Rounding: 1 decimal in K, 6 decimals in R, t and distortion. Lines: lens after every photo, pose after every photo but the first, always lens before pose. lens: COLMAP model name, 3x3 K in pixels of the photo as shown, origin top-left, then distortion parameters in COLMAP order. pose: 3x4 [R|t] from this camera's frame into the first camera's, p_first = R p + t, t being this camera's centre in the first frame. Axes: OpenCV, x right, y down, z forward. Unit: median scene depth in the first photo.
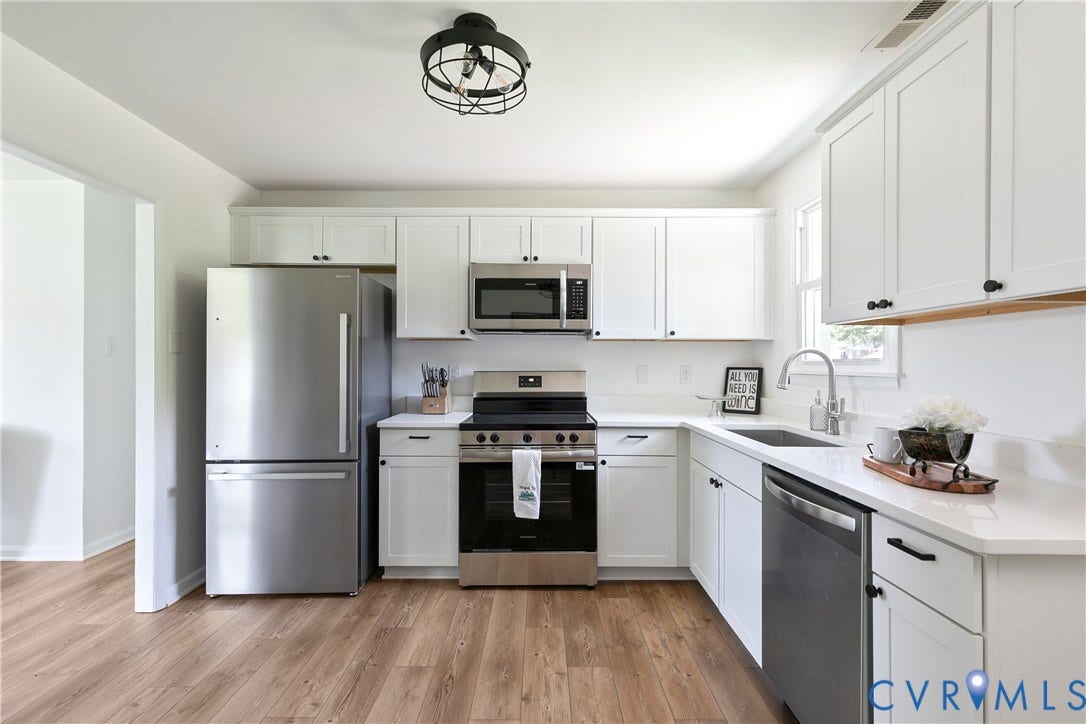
lens RADIAL K [[503.7, 0, 537.3], [0, 503.7, 361.6], [0, 0, 1]] dist [0.005783, -0.000192]
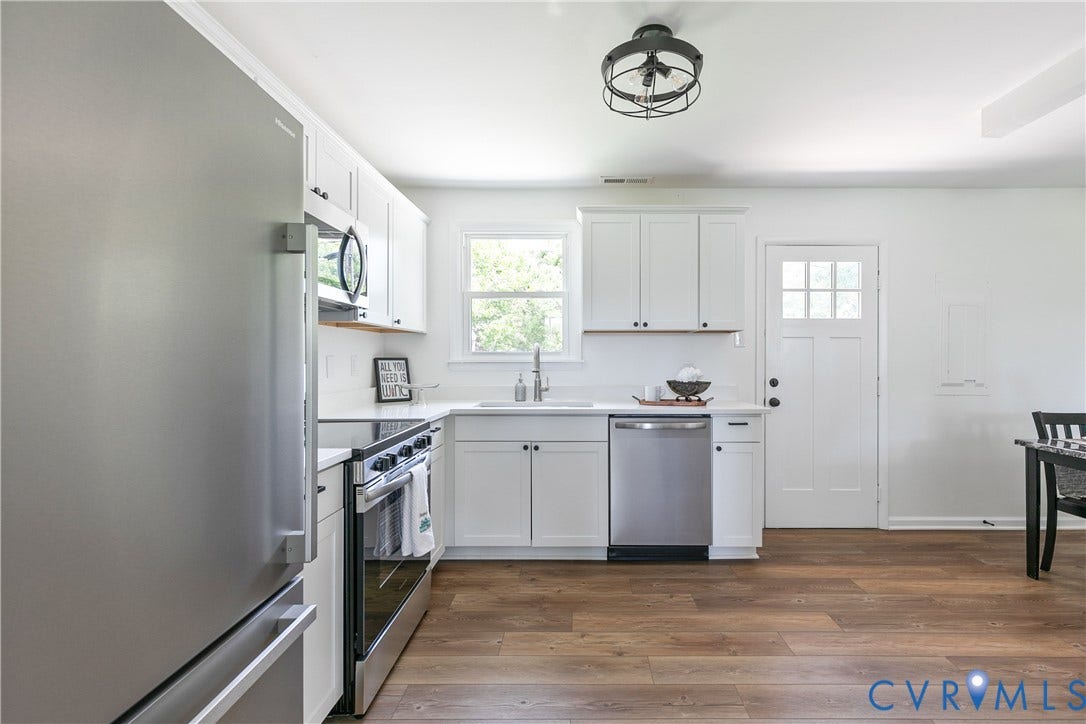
lens RADIAL K [[500.4, 0, 578.7], [0, 500.4, 359.0], [0, 0, 1]] dist [0.003069, 0.000177]
pose [[-0.001205, -0.002530, 0.999996, -0.743303], [-0.005134, 0.999984, 0.002524, 0.010733], [-0.999986, -0.005131, -0.001218, 0.724138]]
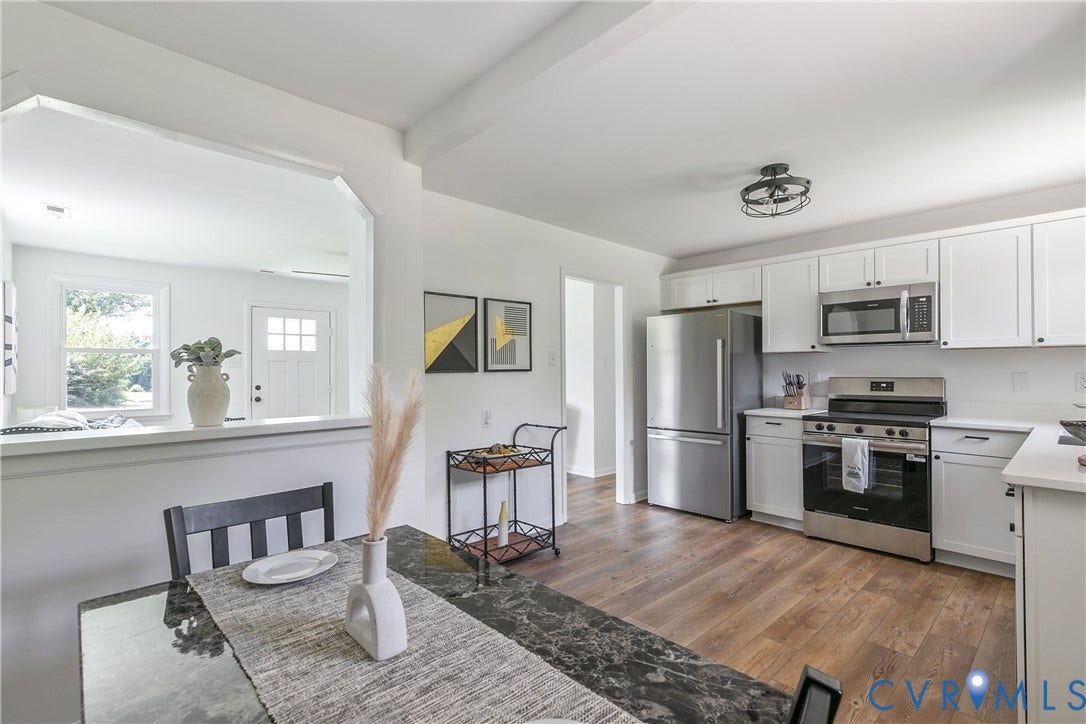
lens RADIAL K [[495.0, 0, 546.1], [0, 495.0, 366.6], [0, 0, 1]] dist [-0.000292, 0.000257]
pose [[0.687243, -0.008485, -0.726378, 0.335741], [0.006857, 0.999963, -0.005193, -0.005986], [0.726395, -0.001412, 0.687276, -0.415296]]
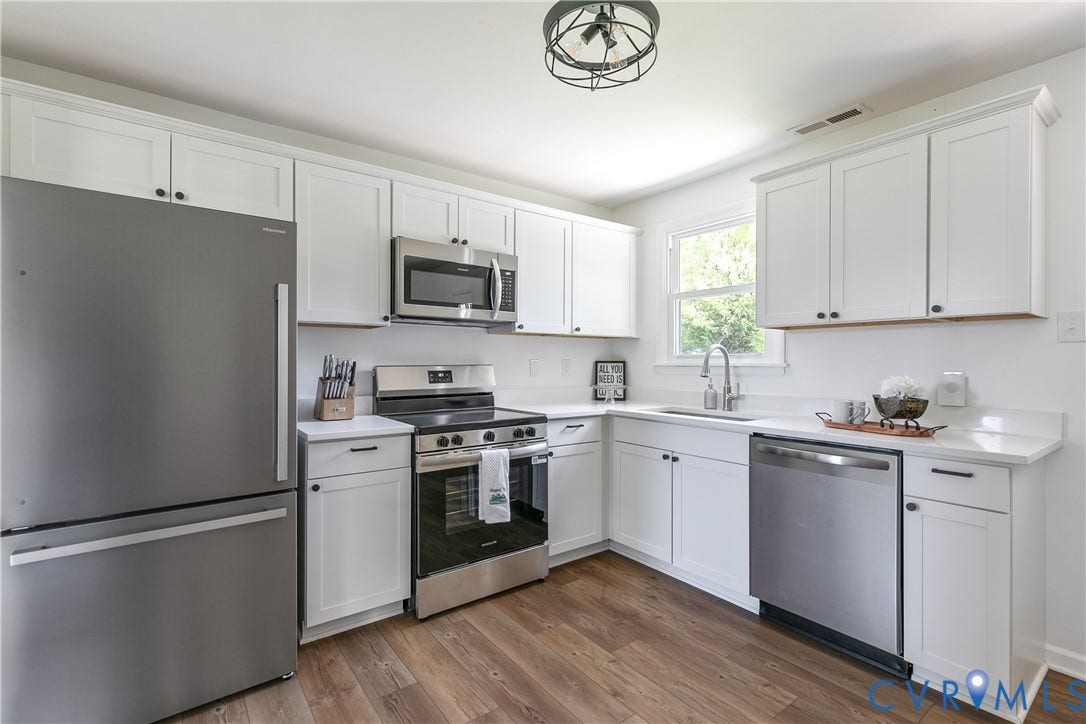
lens RADIAL K [[497.5, 0, 544.8], [0, 497.5, 362.4], [0, 0, 1]] dist [0.005243, -0.000689]
pose [[0.798359, -0.001914, 0.602178, -0.476490], [-0.003688, 0.999961, 0.008068, 0.007252], [-0.602170, -0.008662, 0.798321, 0.205328]]
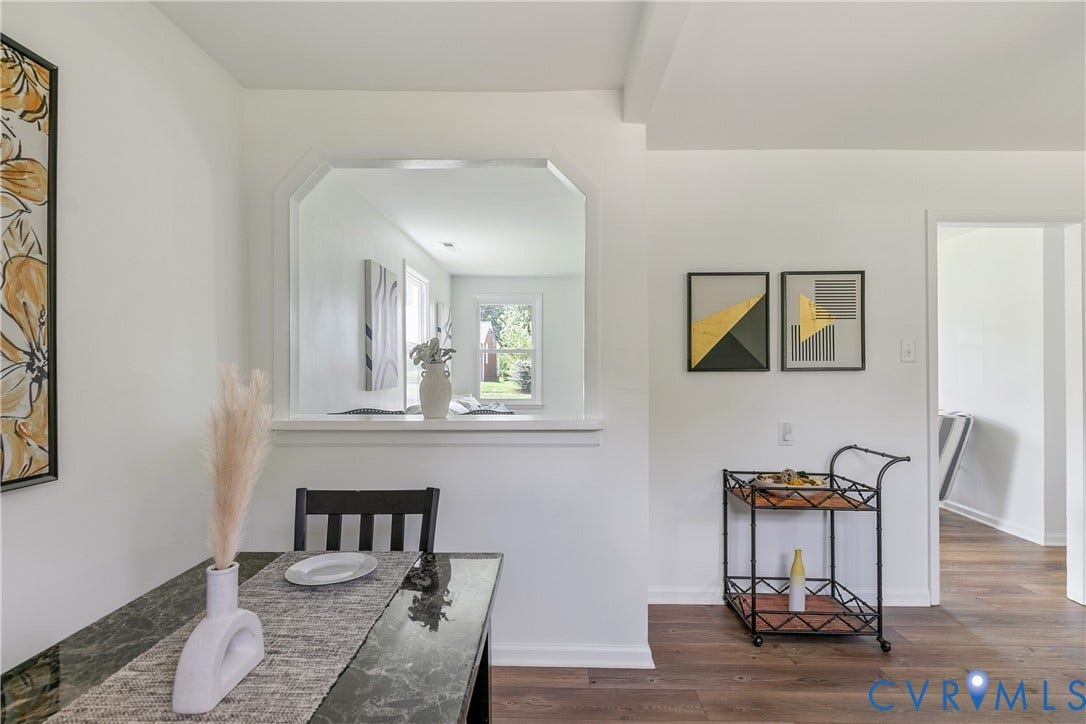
lens RADIAL K [[522.7, 0, 549.3], [0, 522.7, 364.6], [0, 0, 1]] dist [-0.002052, -0.000497]
pose [[-0.010365, -0.006604, -0.999924, 0.316237], [0.002632, 0.999975, -0.006632, -0.006624], [0.999943, -0.002700, -0.010347, -0.101733]]
